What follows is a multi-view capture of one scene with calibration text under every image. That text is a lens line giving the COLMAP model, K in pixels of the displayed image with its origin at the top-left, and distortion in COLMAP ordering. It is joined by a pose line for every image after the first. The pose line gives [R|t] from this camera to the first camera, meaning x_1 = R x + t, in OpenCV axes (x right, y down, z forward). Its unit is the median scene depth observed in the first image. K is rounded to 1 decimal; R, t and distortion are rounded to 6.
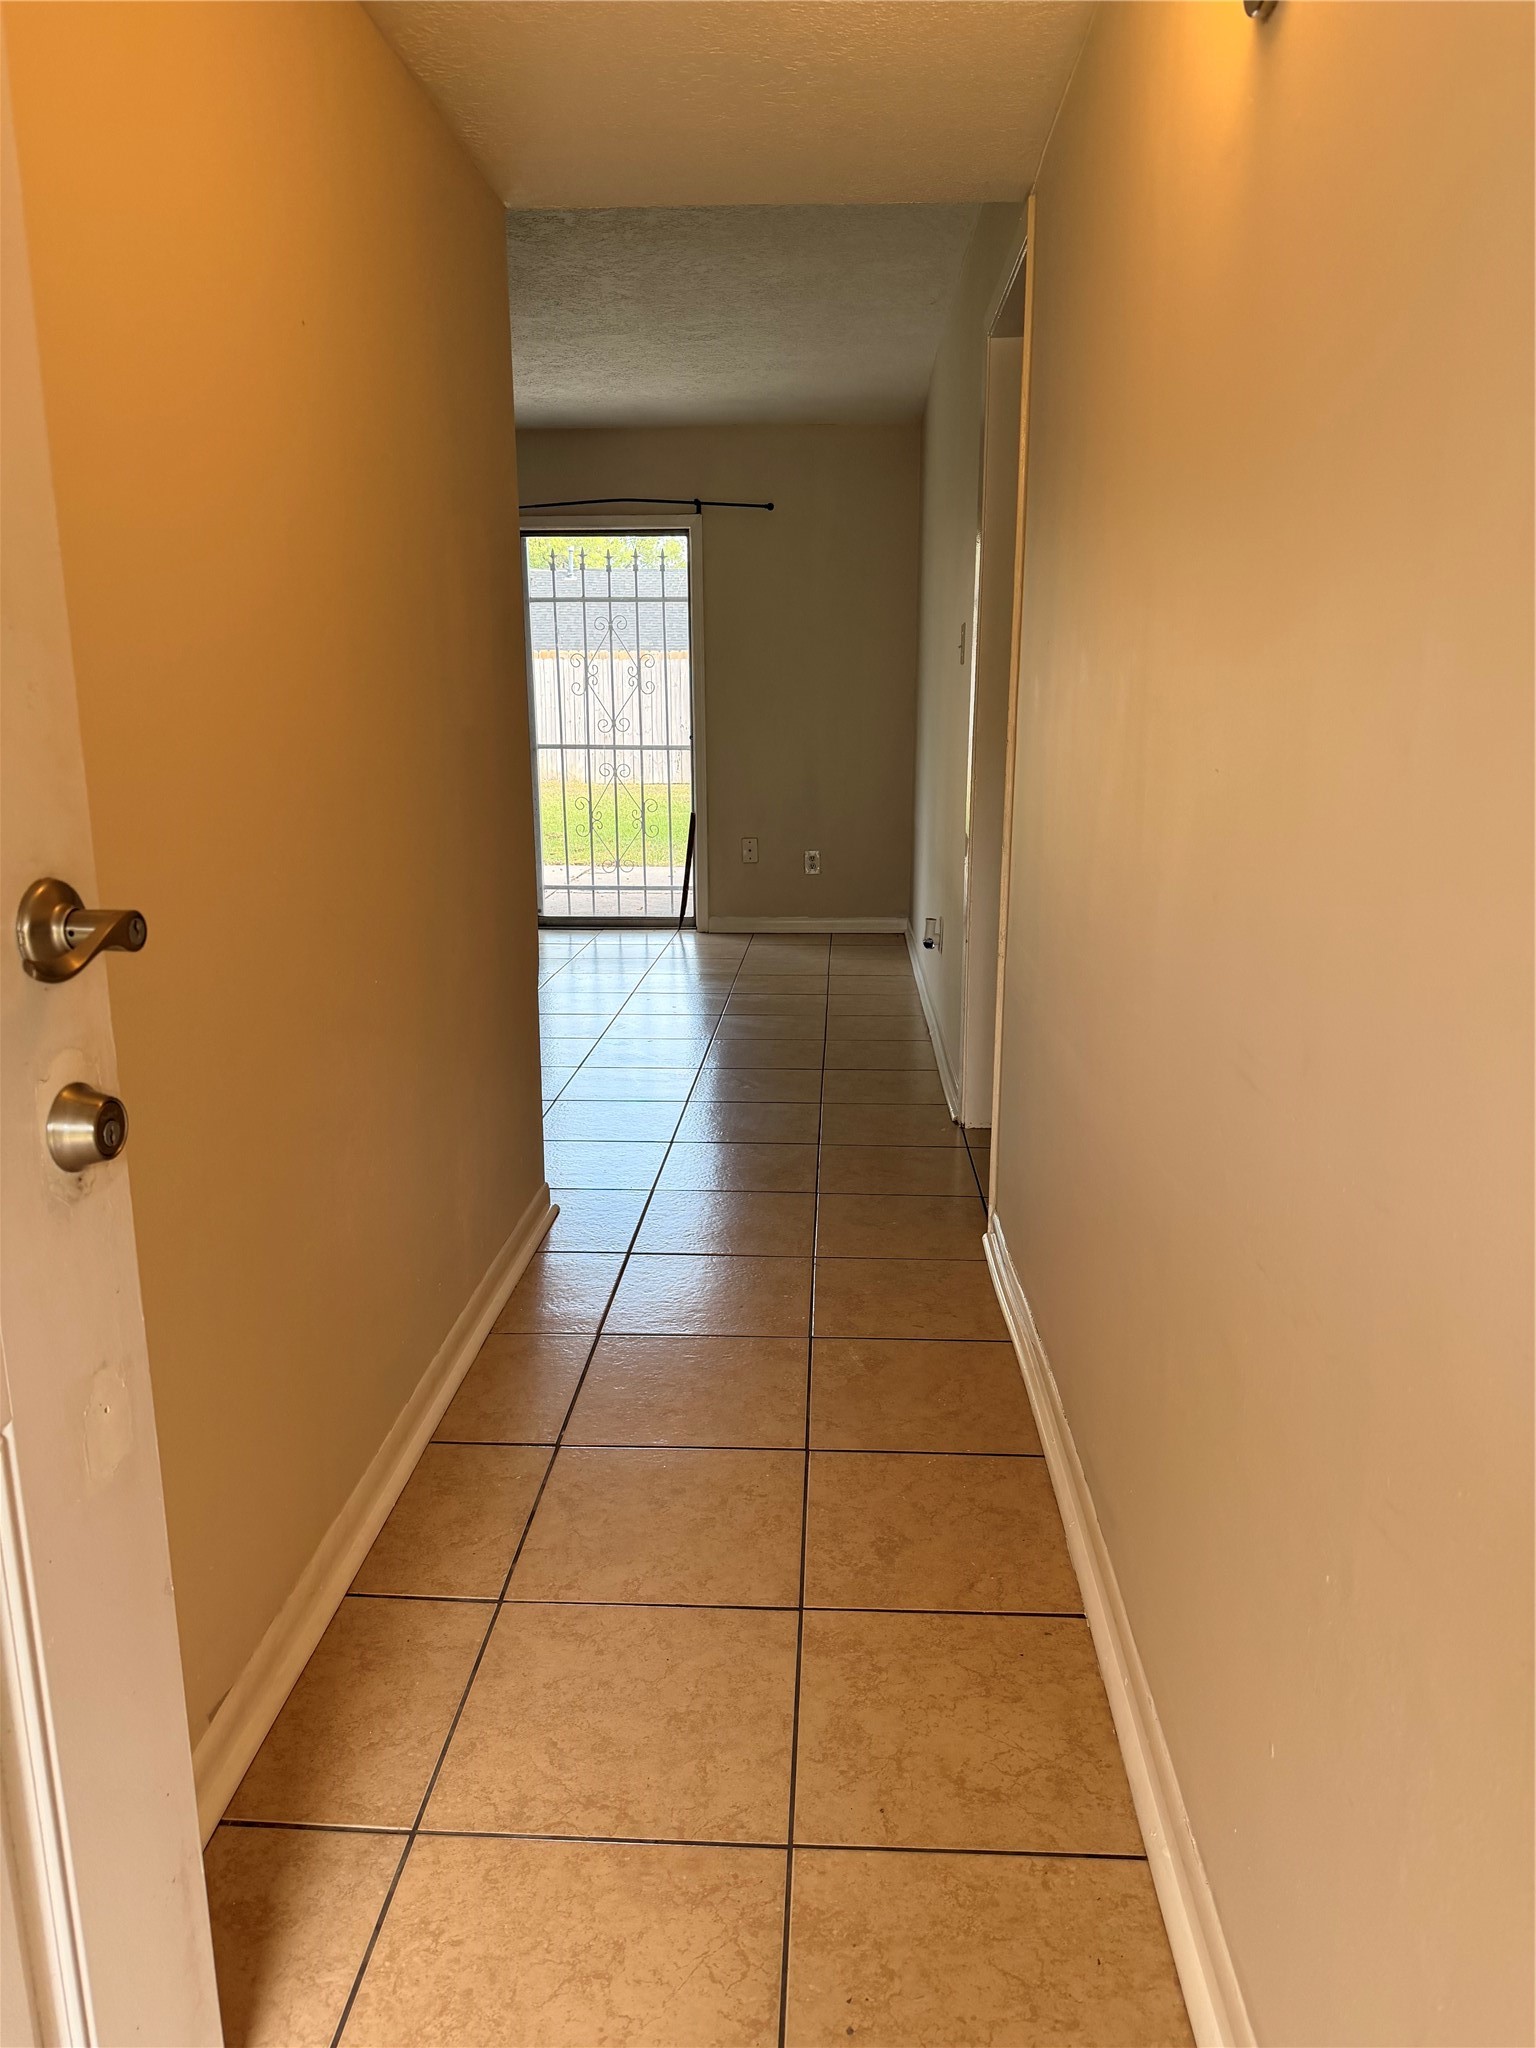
lens RADIAL K [[1434.3, 0, 768.0], [0, 1434.3, 1024.0], [0, 0, 1]] dist [0.029353, -0.053385]
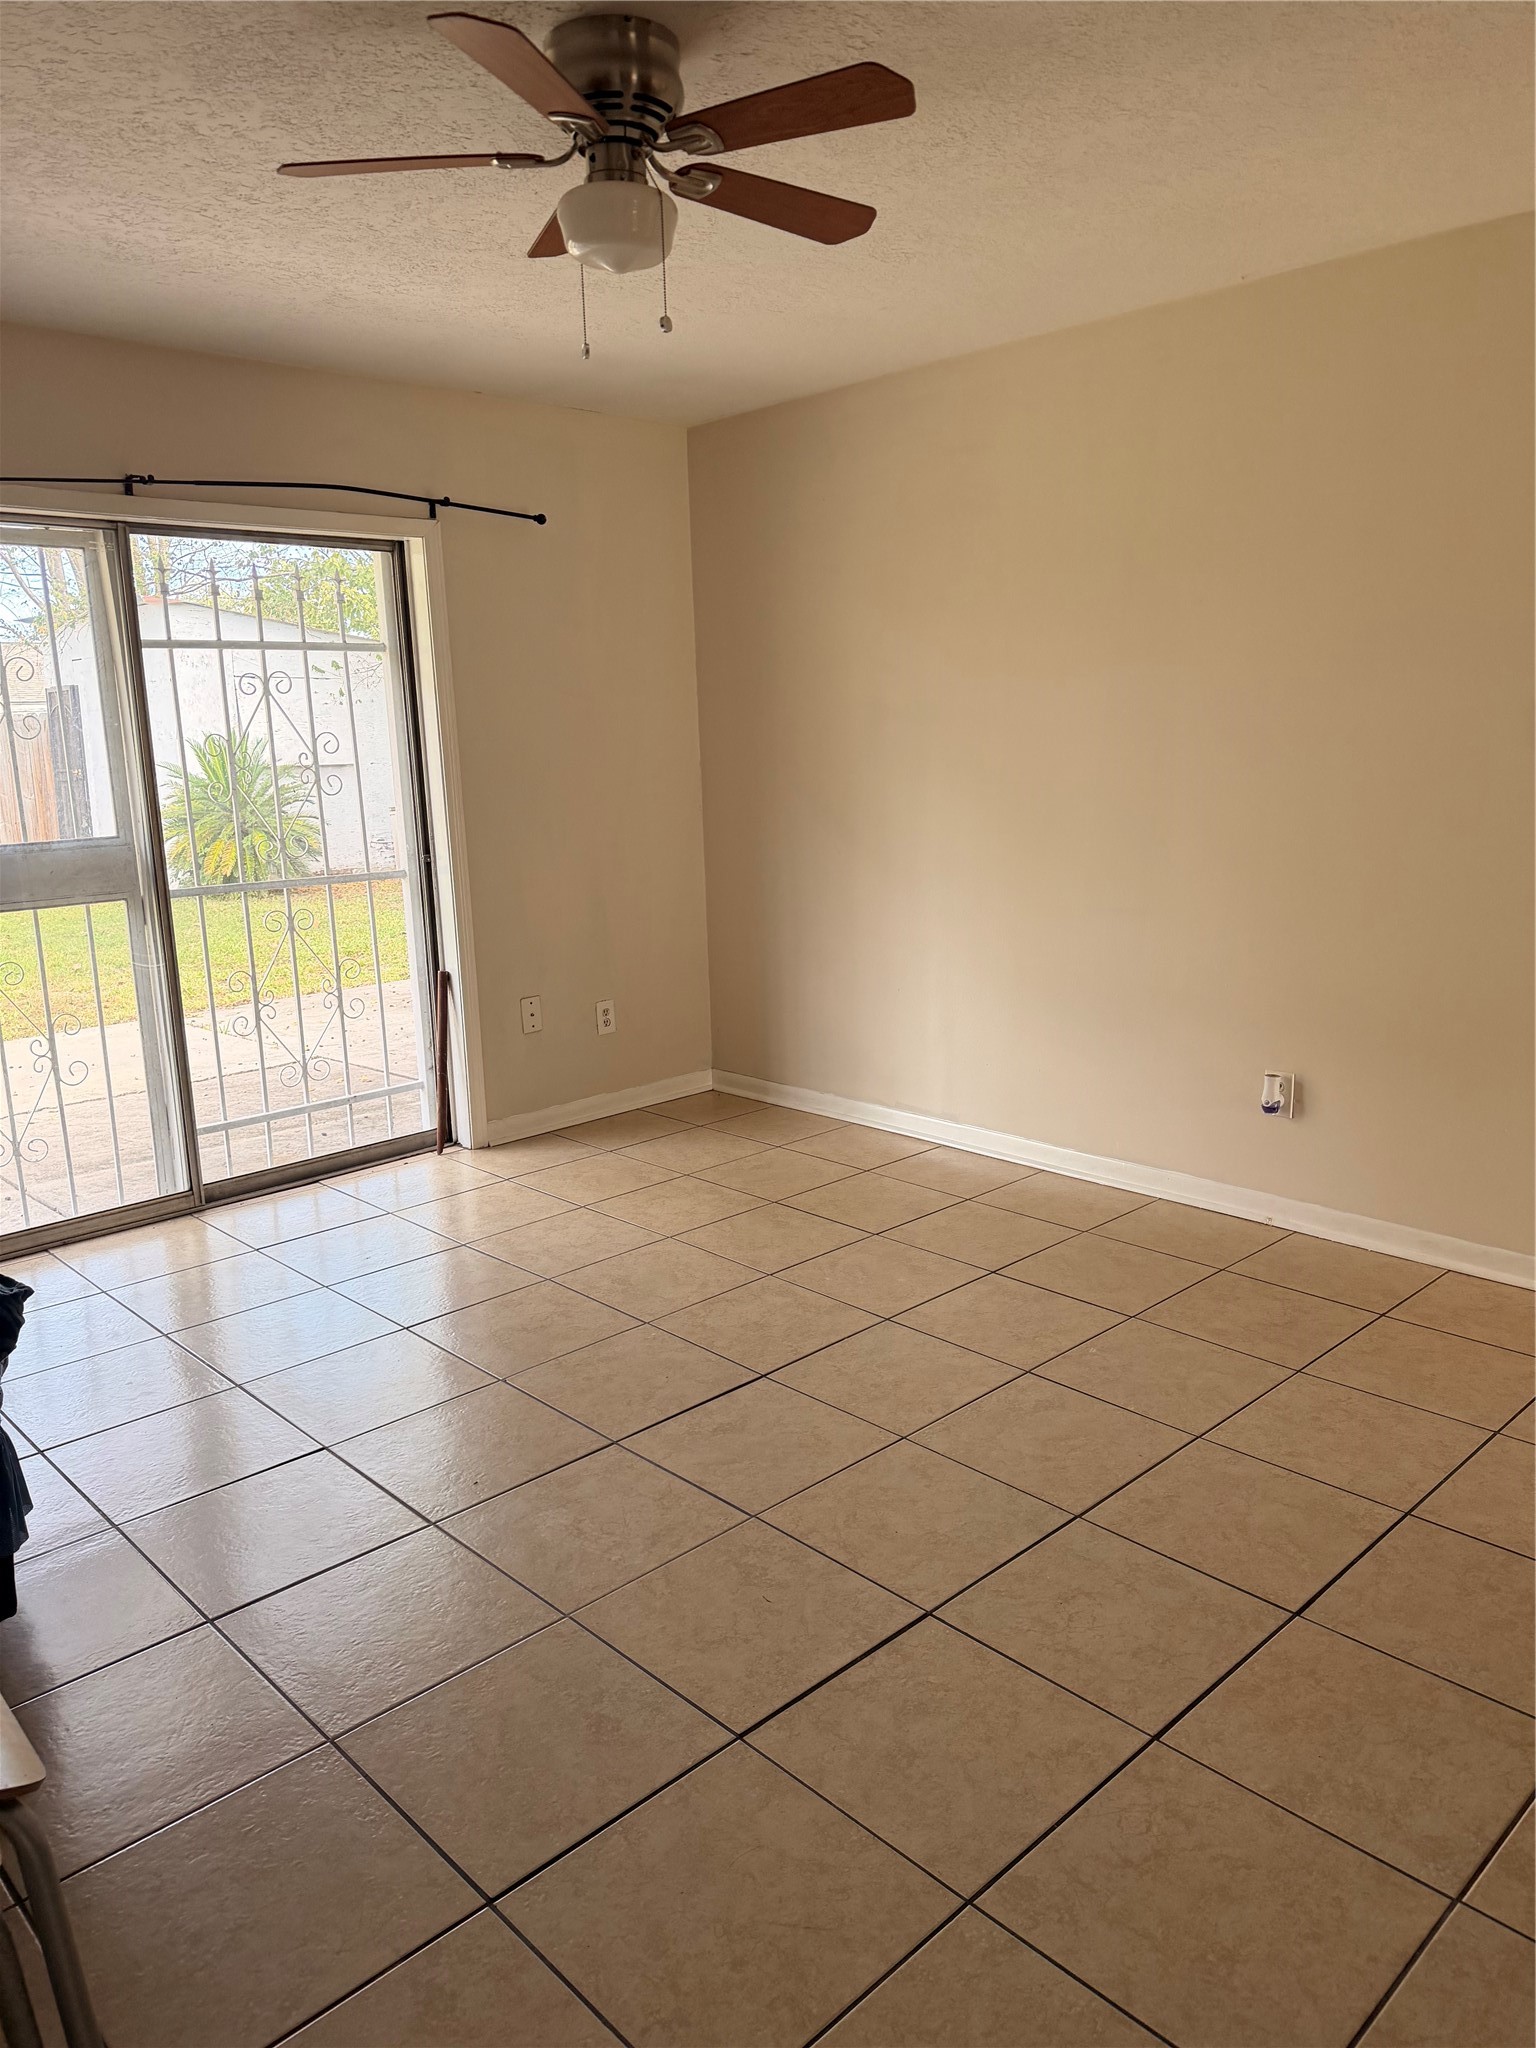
lens RADIAL K [[1434.3, 0, 768.0], [0, 1434.3, 1024.0], [0, 0, 1]] dist [0.029353, -0.053385]
pose [[0.677814, -0.171198, 0.715025, -0.427742], [0.172381, 0.982410, 0.071807, -0.147106], [-0.714740, 0.074584, 0.695402, 0.443870]]
